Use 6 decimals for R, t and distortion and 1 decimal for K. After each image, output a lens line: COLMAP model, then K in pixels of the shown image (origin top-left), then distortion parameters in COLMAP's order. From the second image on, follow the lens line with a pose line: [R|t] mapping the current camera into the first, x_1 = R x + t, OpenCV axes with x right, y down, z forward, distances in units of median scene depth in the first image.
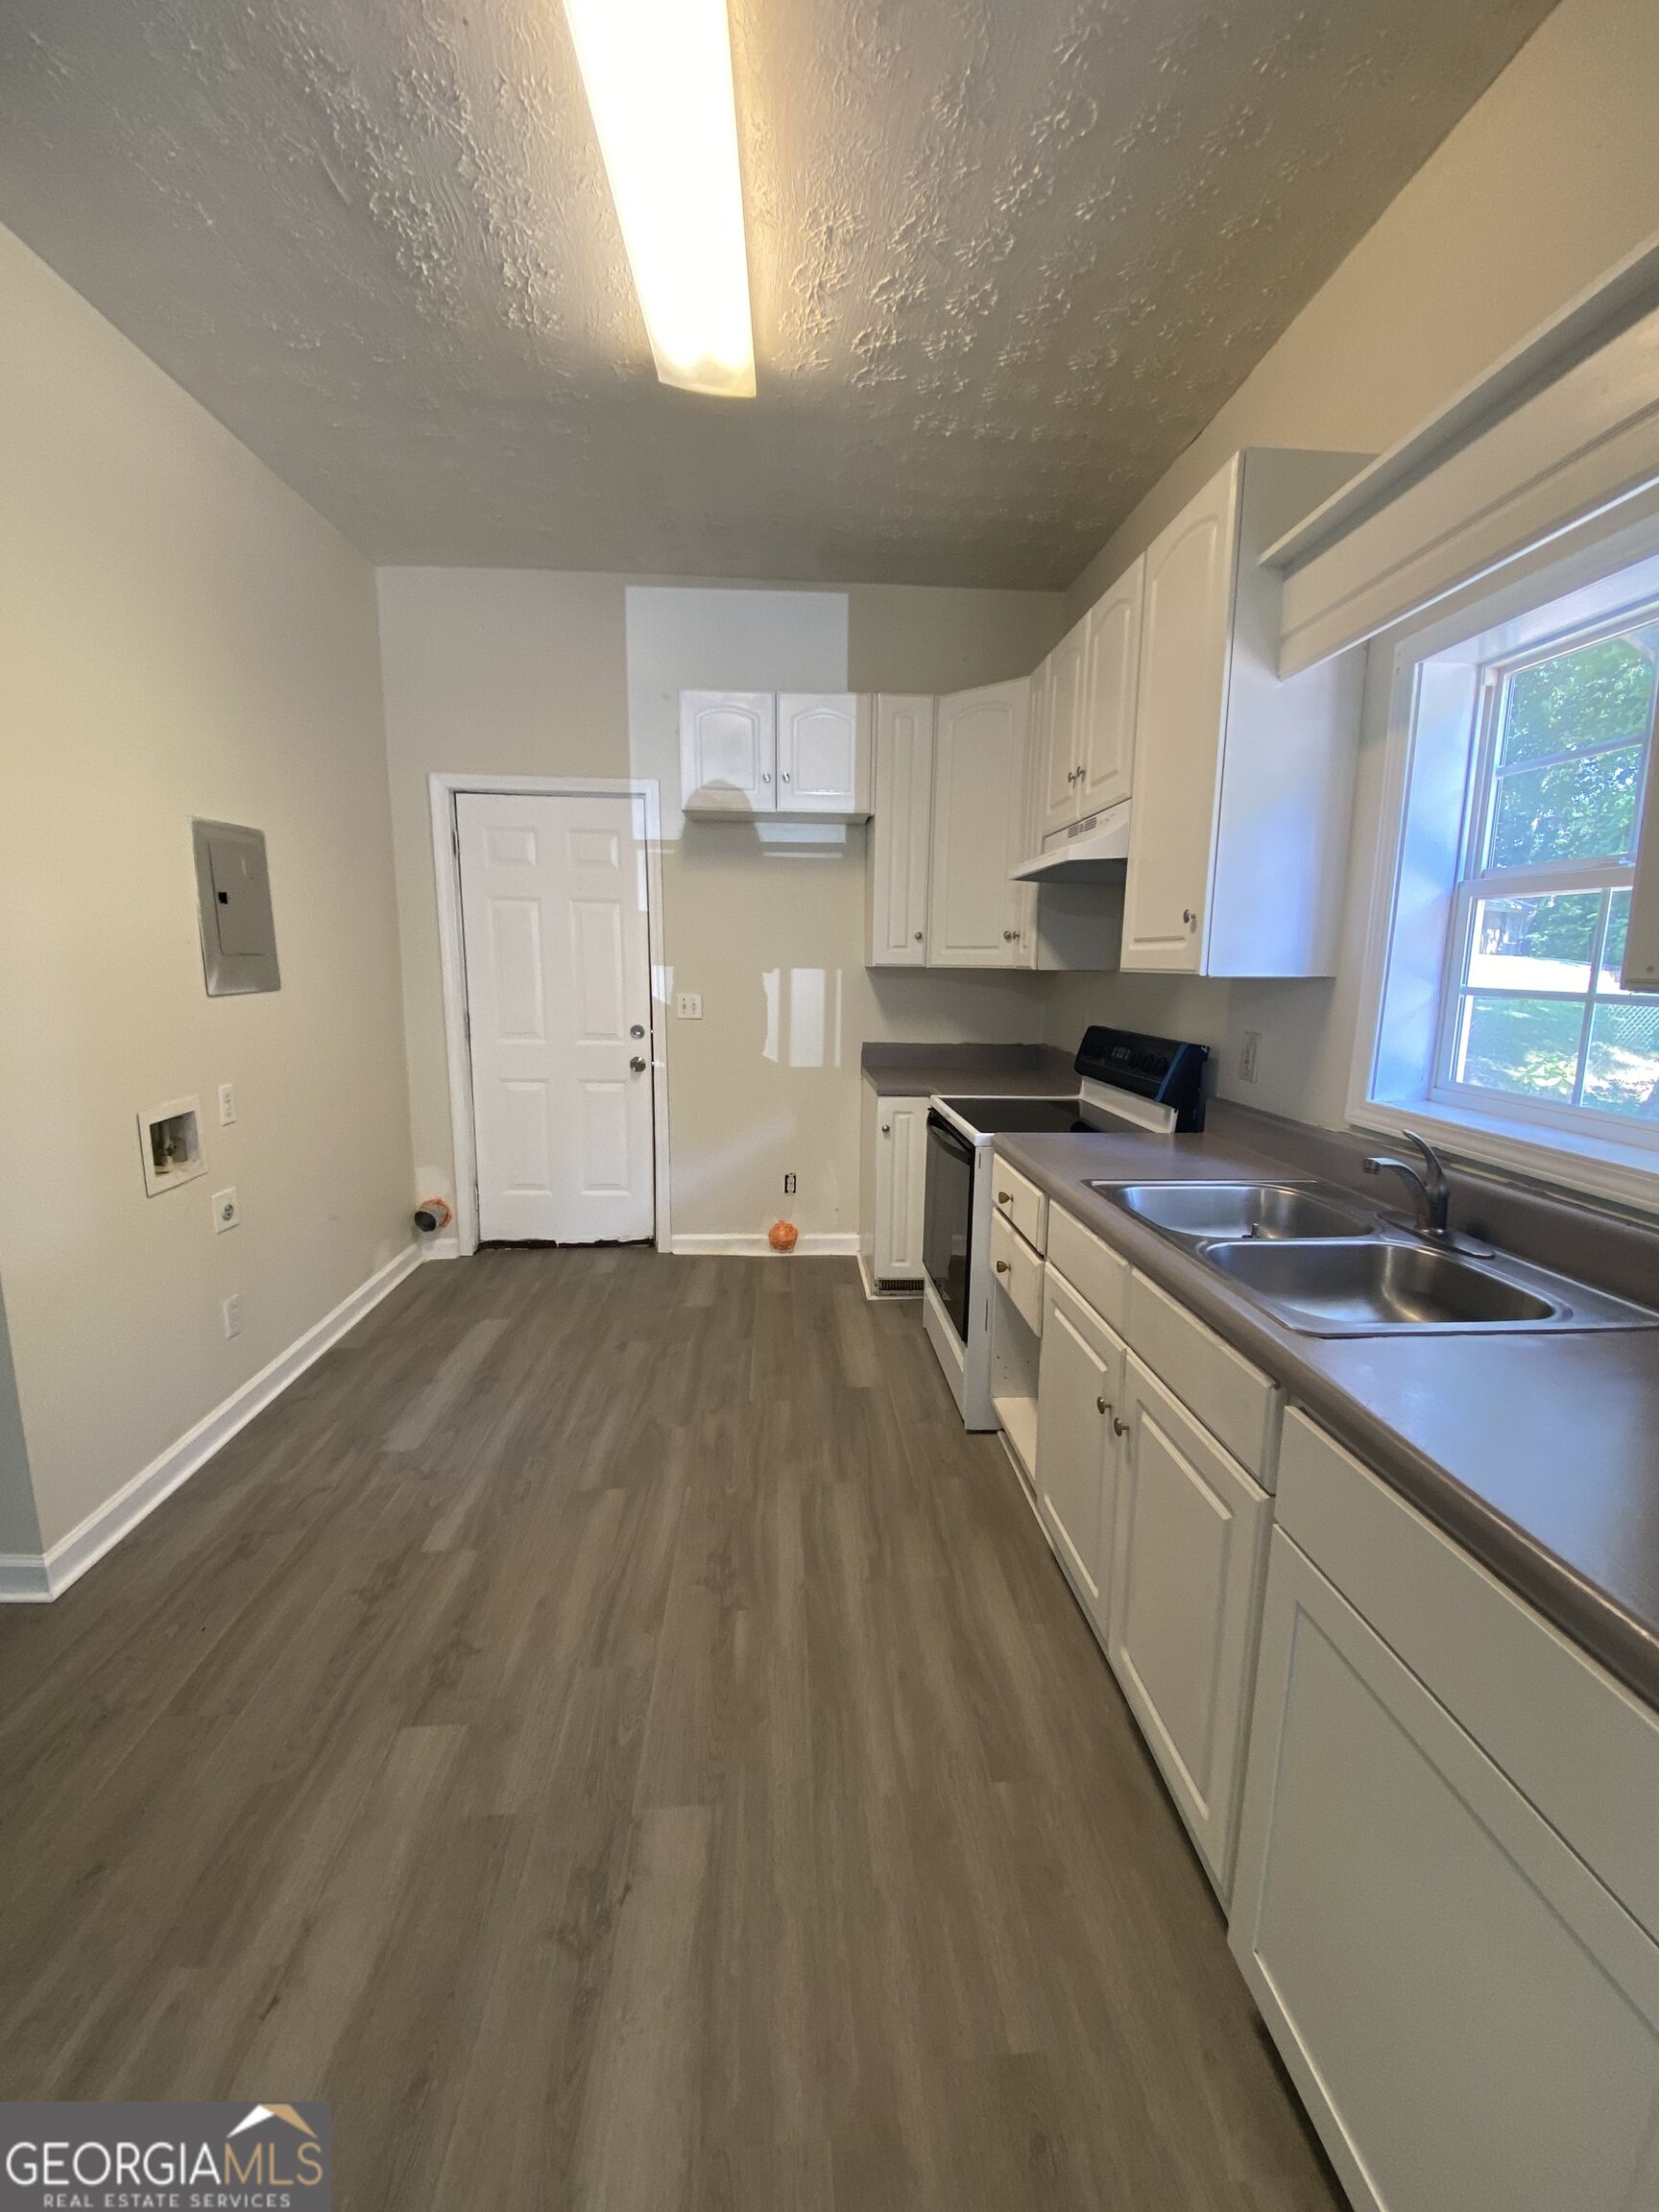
lens RADIAL K [[885.9, 0, 826.3], [0, 885.9, 1112.3], [0, 0, 1]] dist [0.024909, -0.024466]
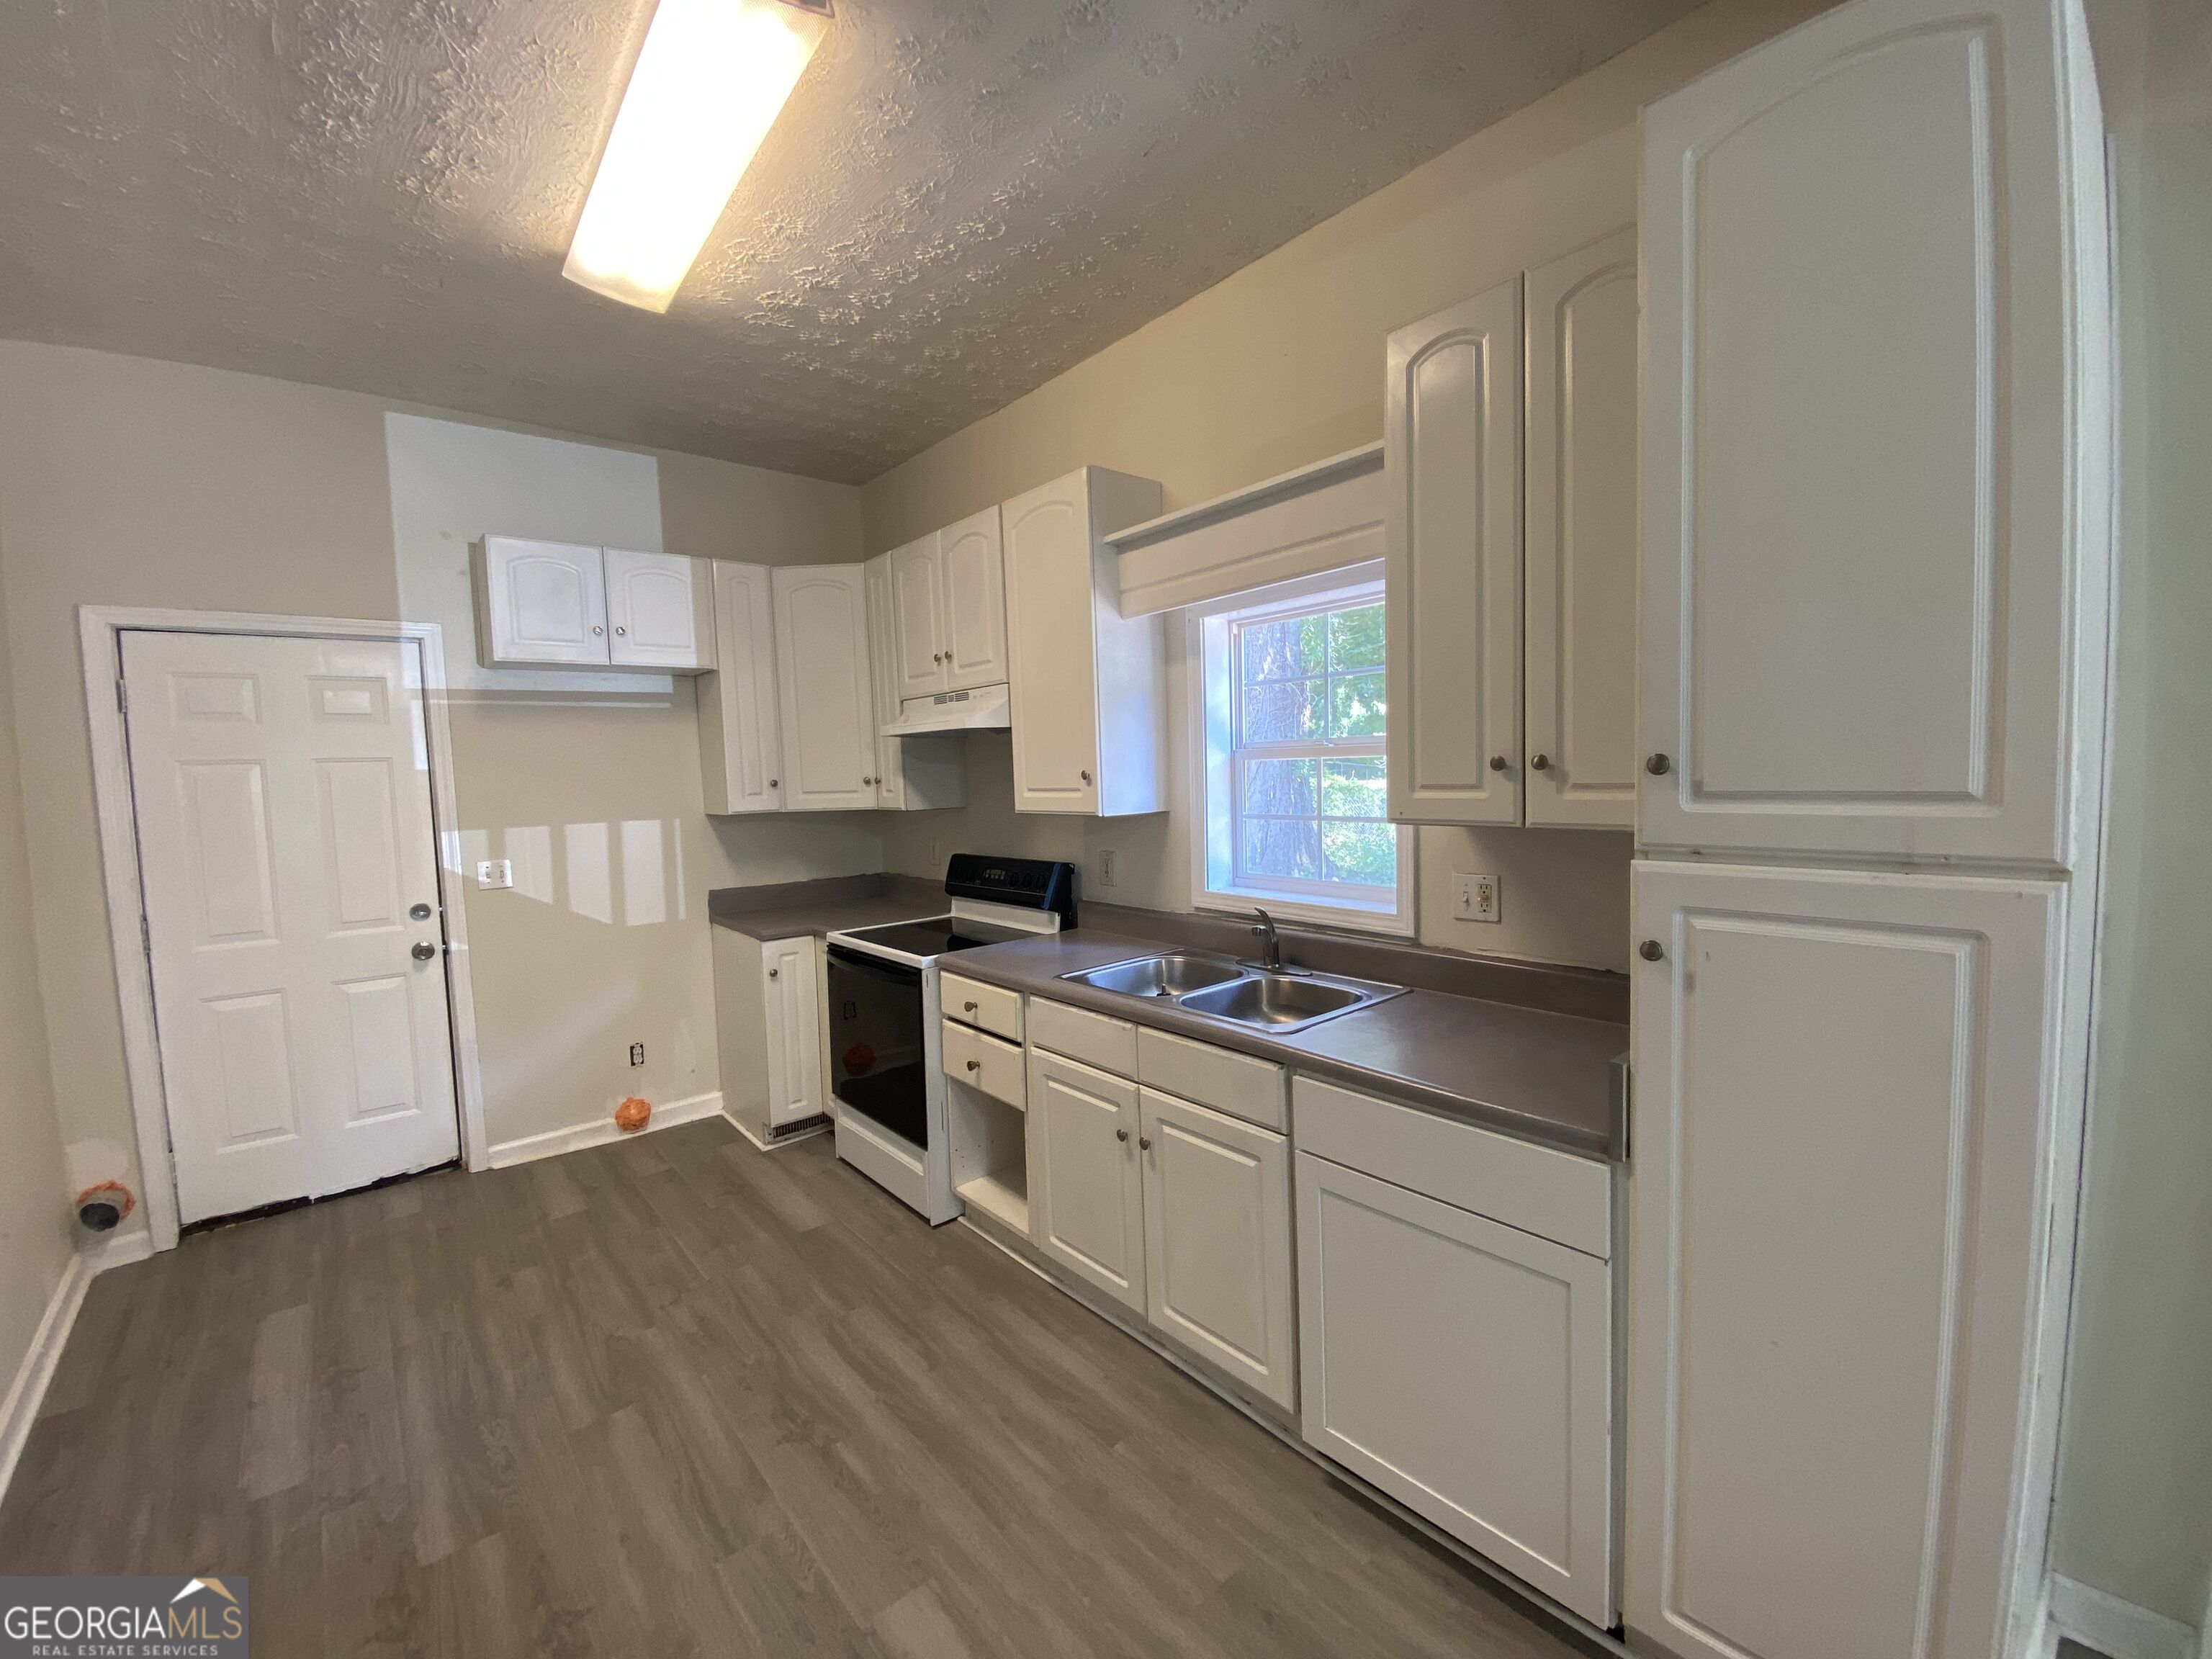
lens RADIAL K [[885.9, 0, 1110.6], [0, 885.9, 826.7], [0, 0, 1]] dist [0.024909, -0.024466]
pose [[0.805015, -0.079062, 0.587963, -0.220707], [0.145653, 0.987085, -0.066690, -0.023846], [-0.575097, 0.139325, 0.806134, -0.074594]]
